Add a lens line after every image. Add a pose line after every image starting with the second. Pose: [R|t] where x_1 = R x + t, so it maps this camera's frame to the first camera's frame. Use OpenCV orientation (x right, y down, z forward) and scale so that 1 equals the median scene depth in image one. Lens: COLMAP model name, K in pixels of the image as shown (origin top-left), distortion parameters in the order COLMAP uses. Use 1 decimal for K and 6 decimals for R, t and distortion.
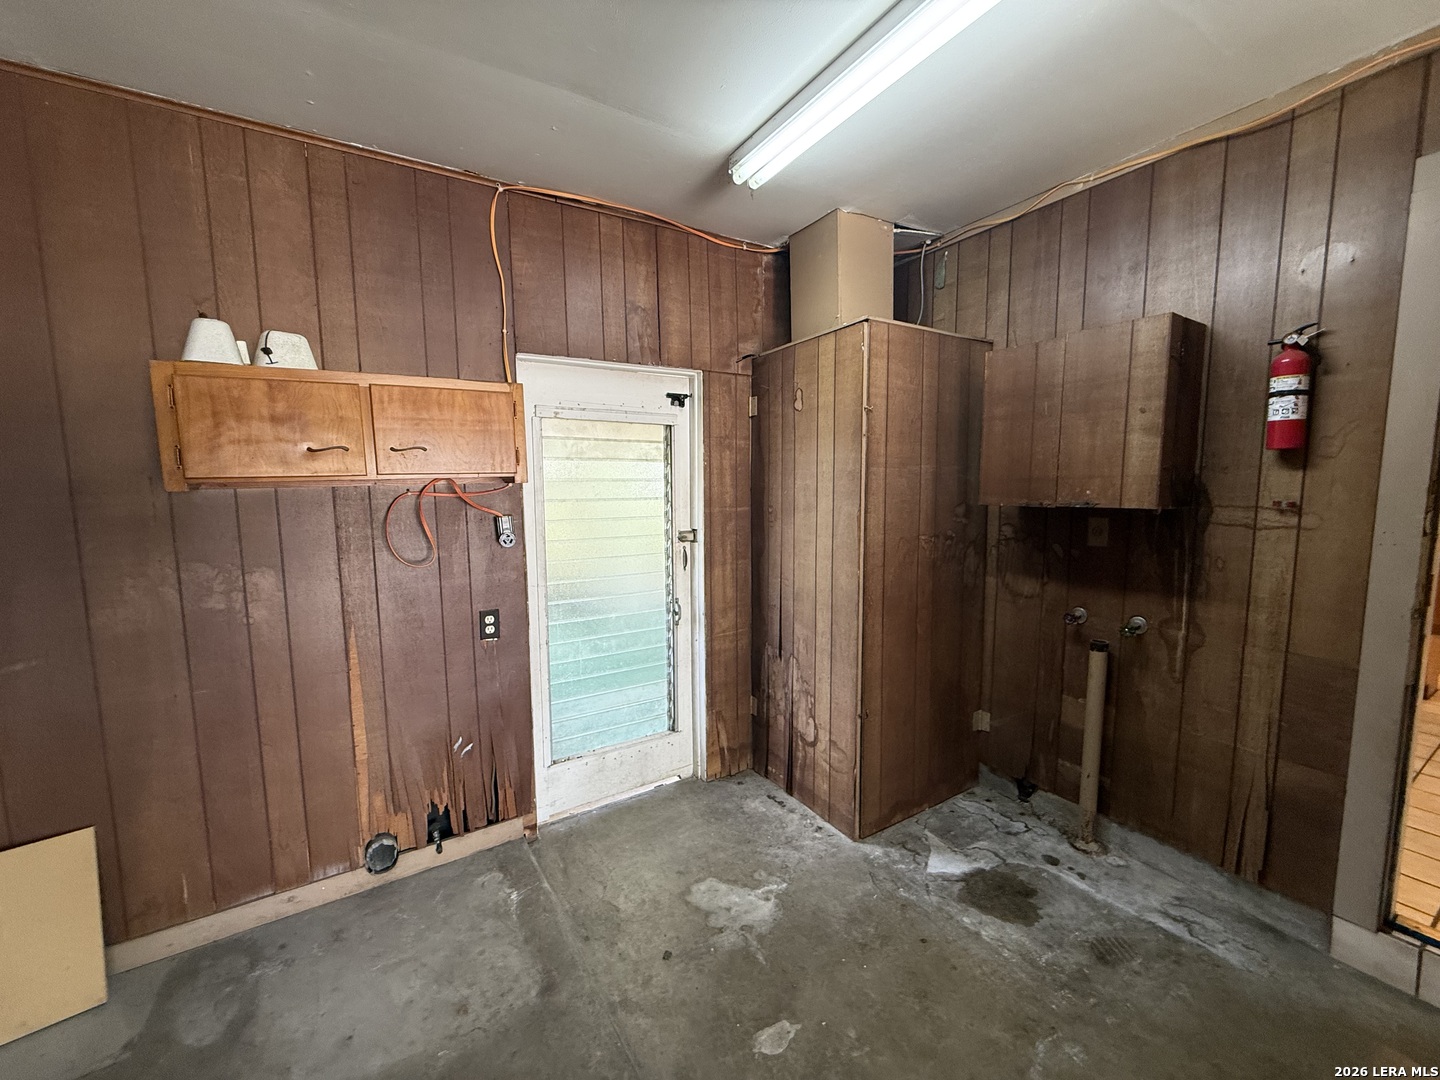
lens RADIAL K [[569.6, 0, 720.0], [0, 569.6, 540.0], [0, 0, 1]] dist [-0.000553, -0.000013]
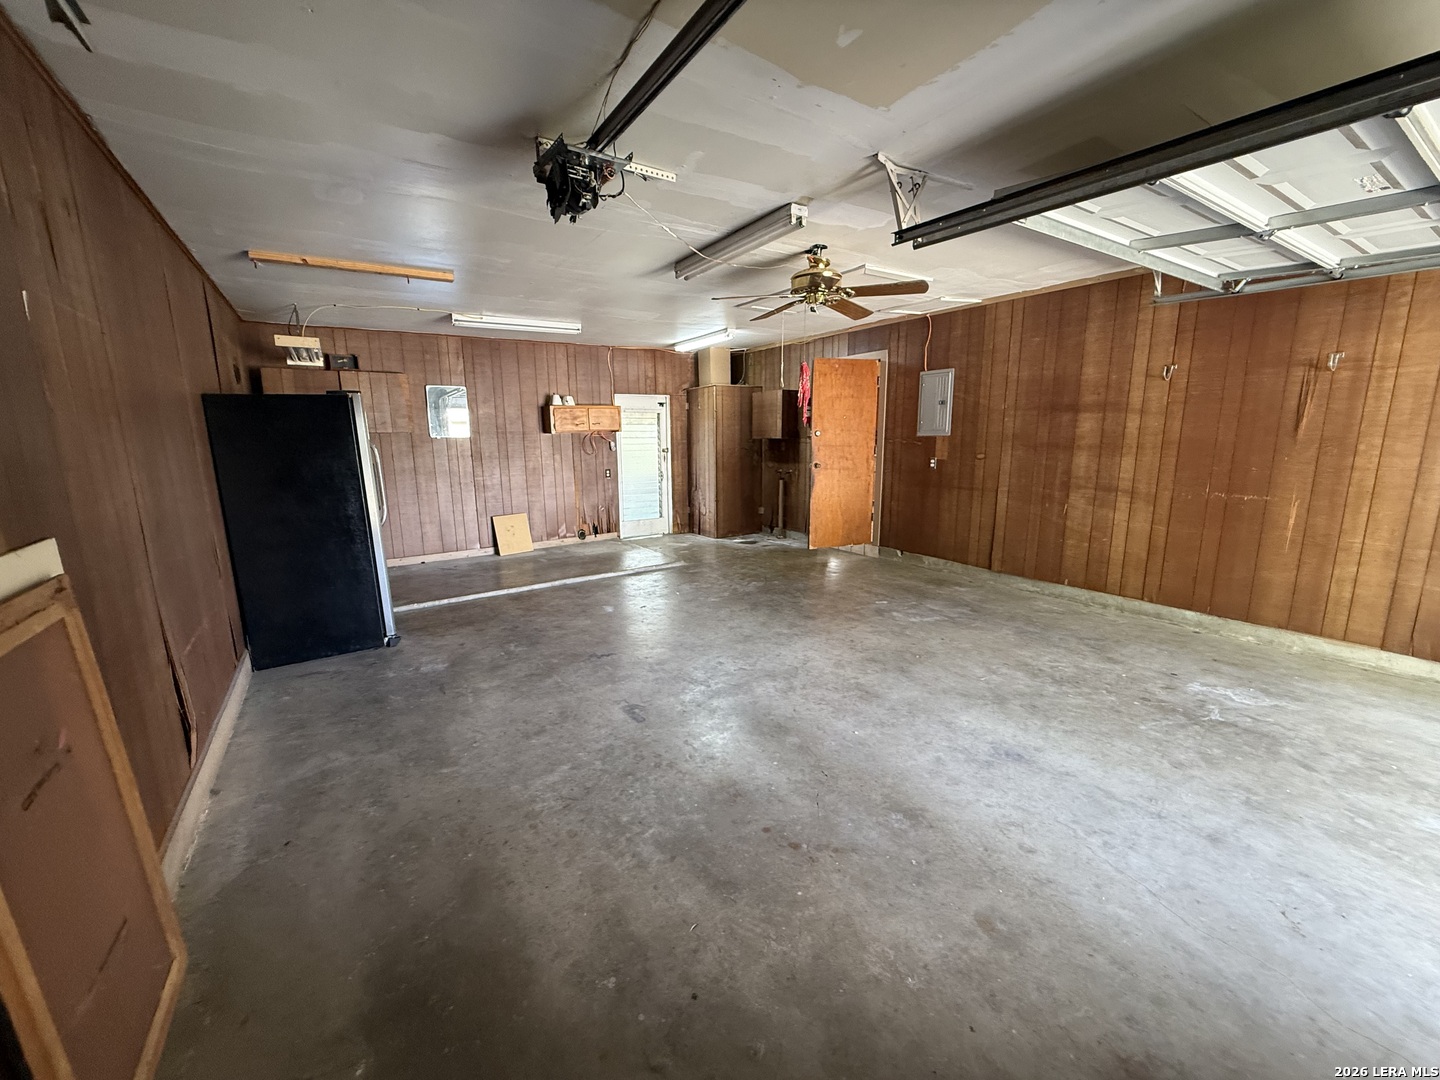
lens RADIAL K [[569.6, 0, 720.0], [0, 569.6, 540.0], [0, 0, 1]] dist [-0.000553, -0.000013]
pose [[0.999698, -0.003775, 0.024267, 0.171340], [0.001797, 0.996711, 0.081019, 0.243036], [-0.024493, -0.080951, 0.996417, -2.232623]]
